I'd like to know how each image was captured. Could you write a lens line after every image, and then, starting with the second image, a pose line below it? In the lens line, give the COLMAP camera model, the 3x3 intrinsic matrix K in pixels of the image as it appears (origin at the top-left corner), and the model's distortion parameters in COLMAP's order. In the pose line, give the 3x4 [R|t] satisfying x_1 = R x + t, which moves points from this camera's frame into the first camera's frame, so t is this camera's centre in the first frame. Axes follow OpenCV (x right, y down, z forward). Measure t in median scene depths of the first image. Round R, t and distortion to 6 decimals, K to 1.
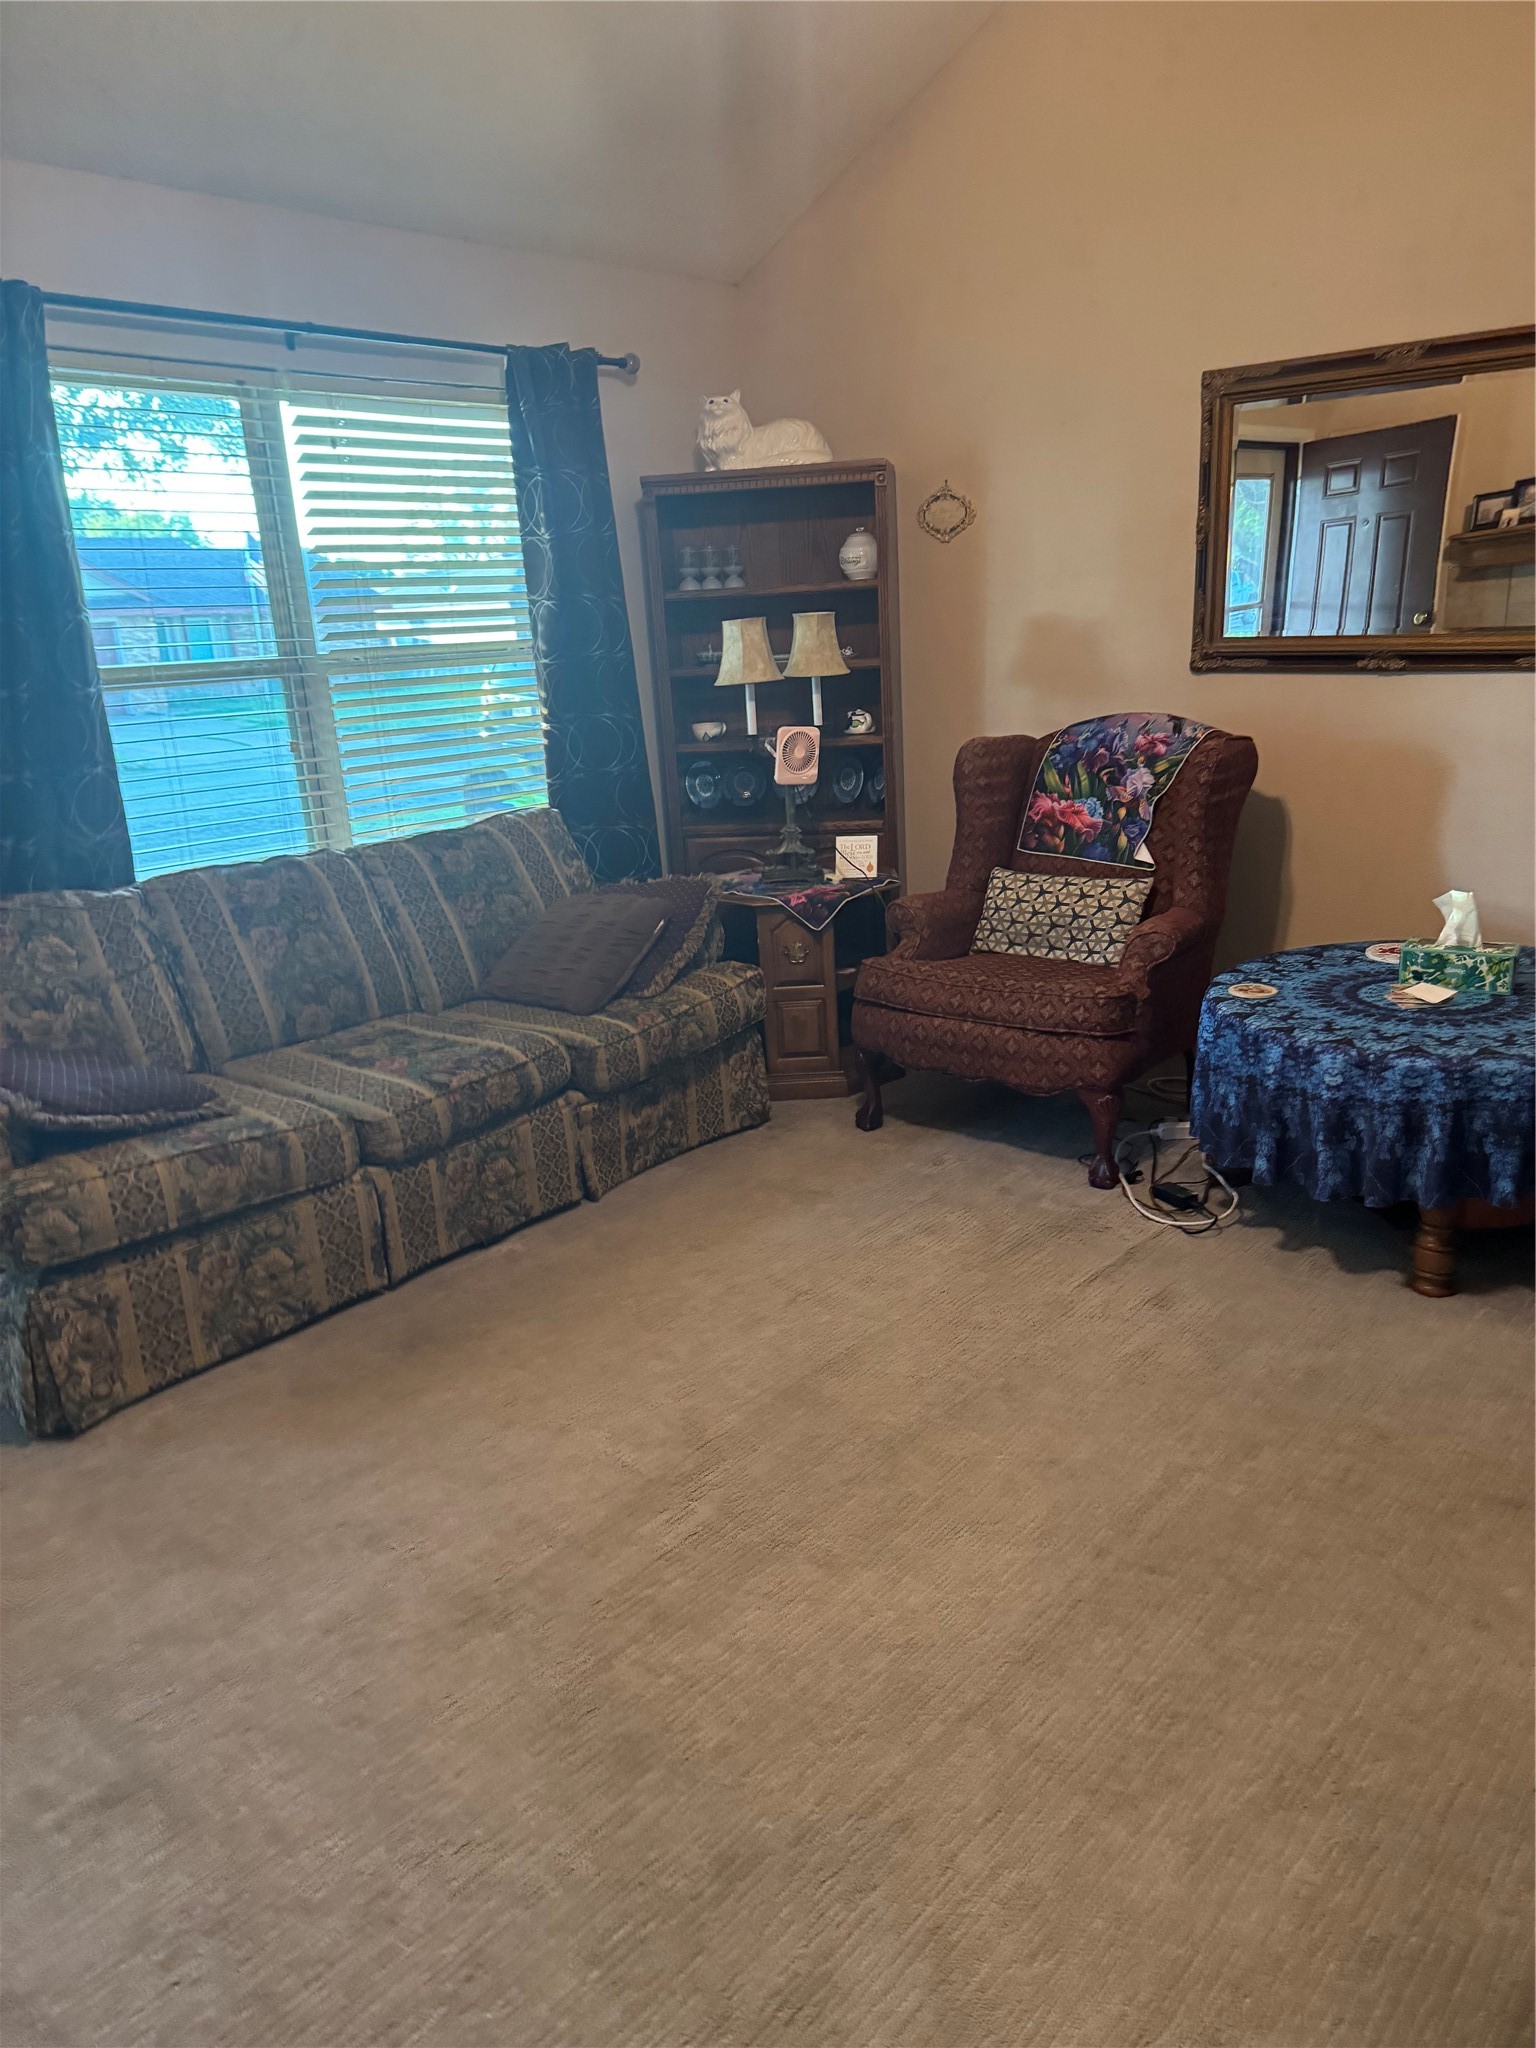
lens RADIAL K [[1444.2, 0, 762.8], [0, 1444.2, 1013.1], [0, 0, 1]] dist [0.055978, -0.064702]
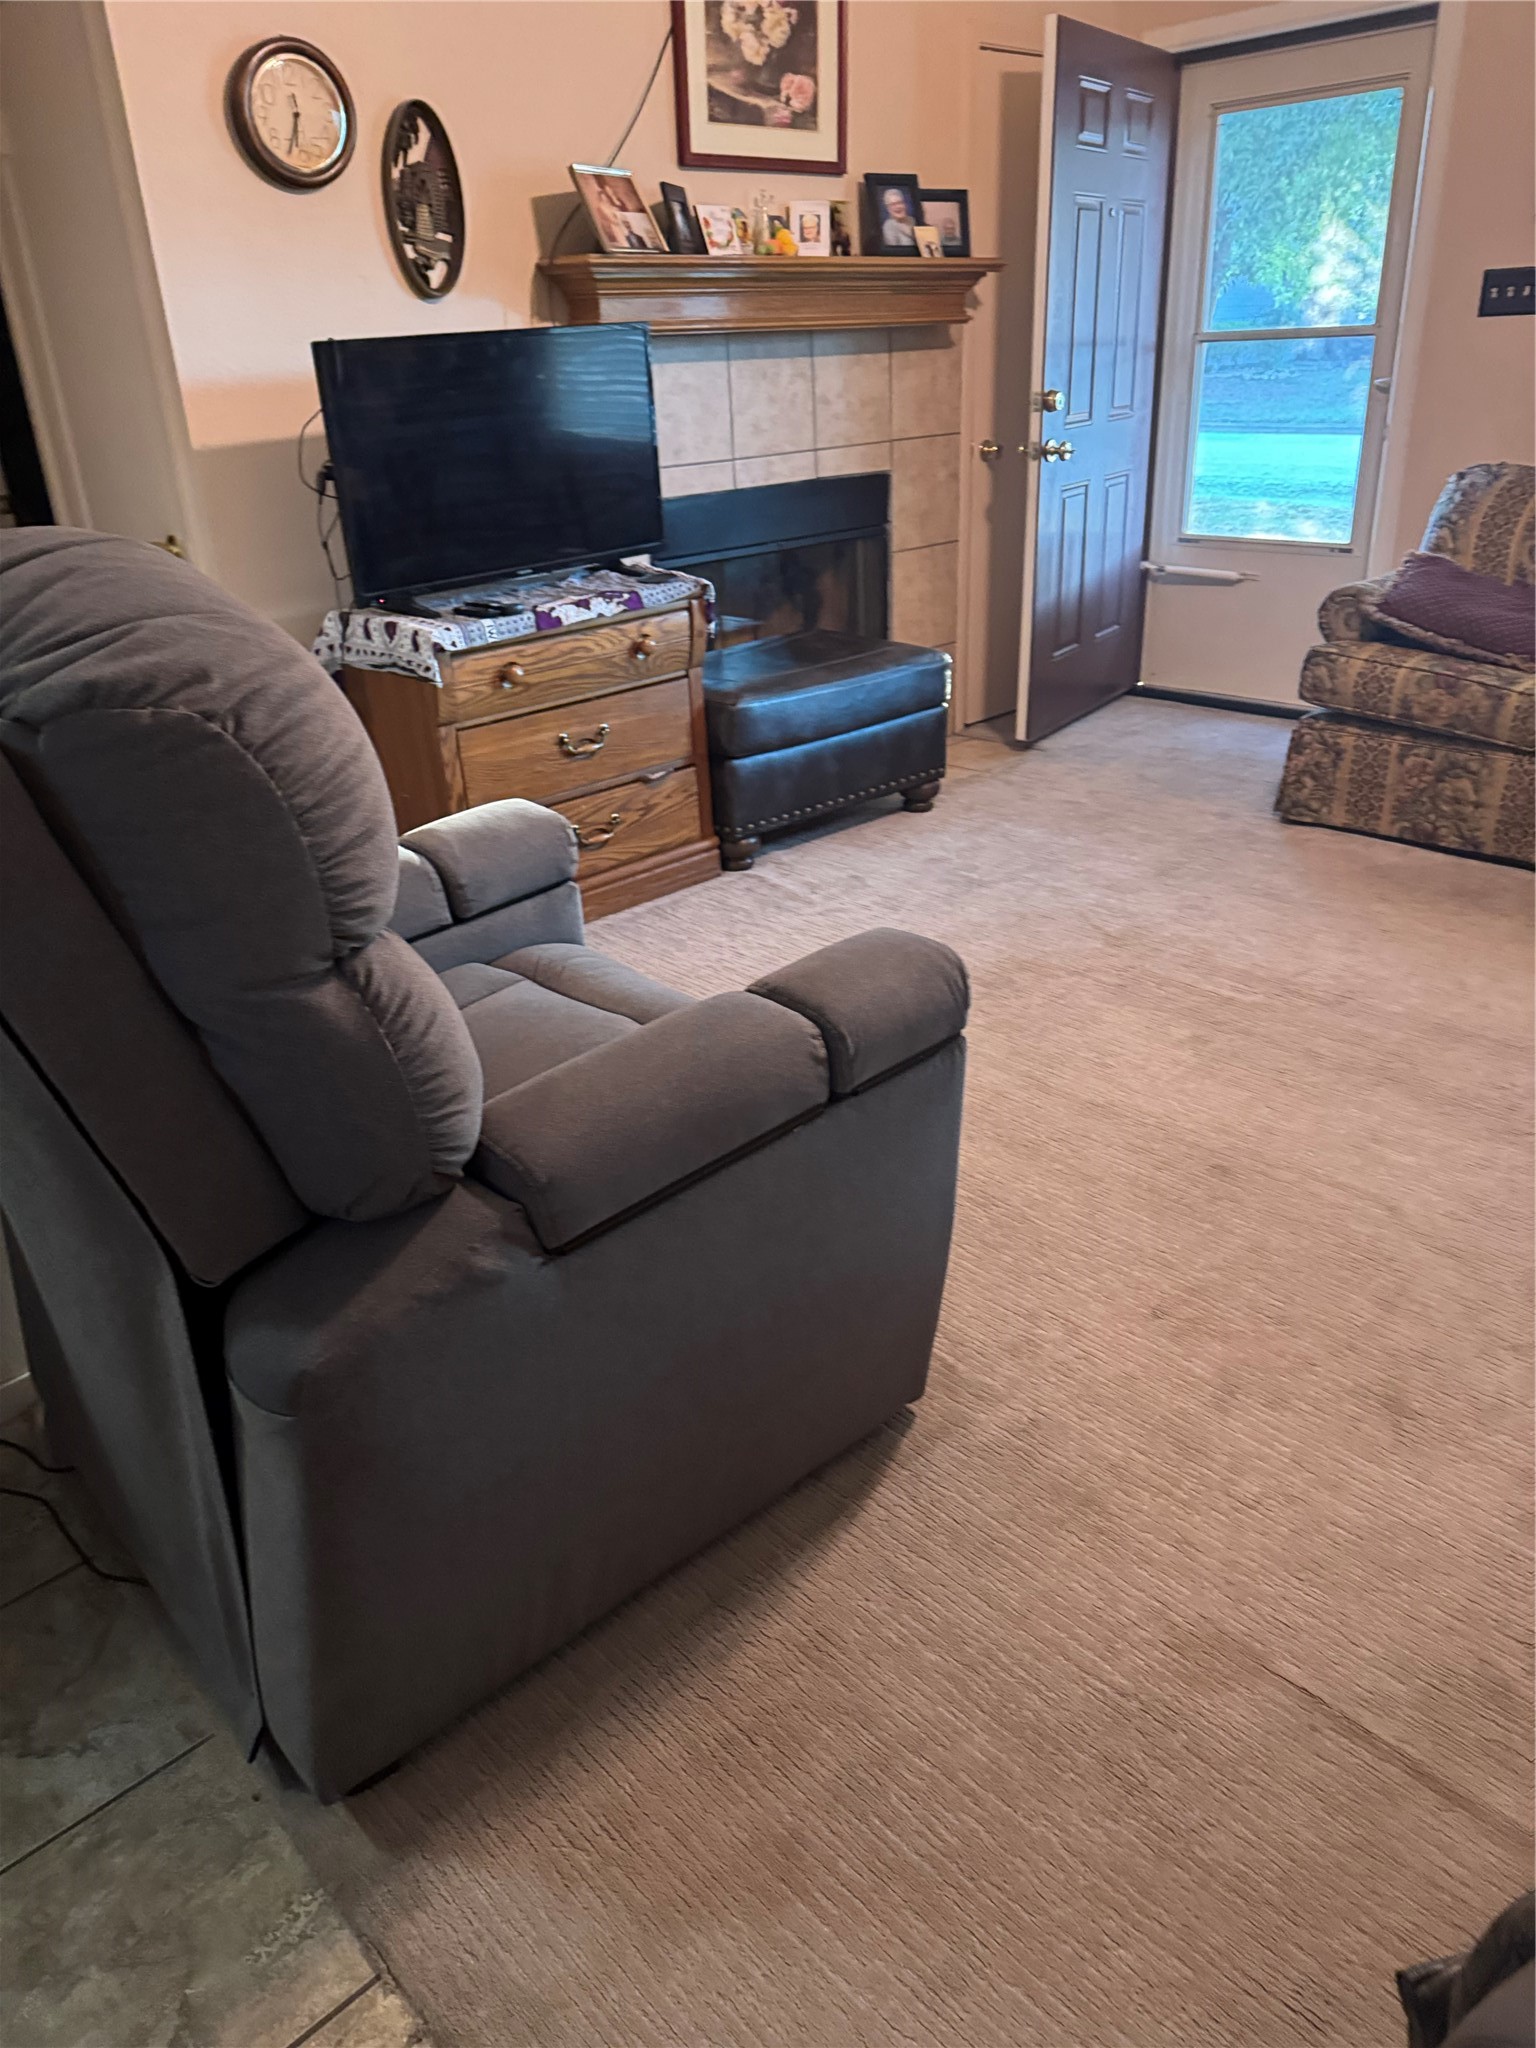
lens RADIAL K [[1444.2, 0, 762.8], [0, 1444.2, 1013.1], [0, 0, 1]] dist [0.055978, -0.064702]
pose [[-0.116536, 0.465120, -0.877544, 0.958962], [-0.223828, 0.848535, 0.479468, -0.136526], [0.967636, 0.252294, 0.005222, 0.491694]]
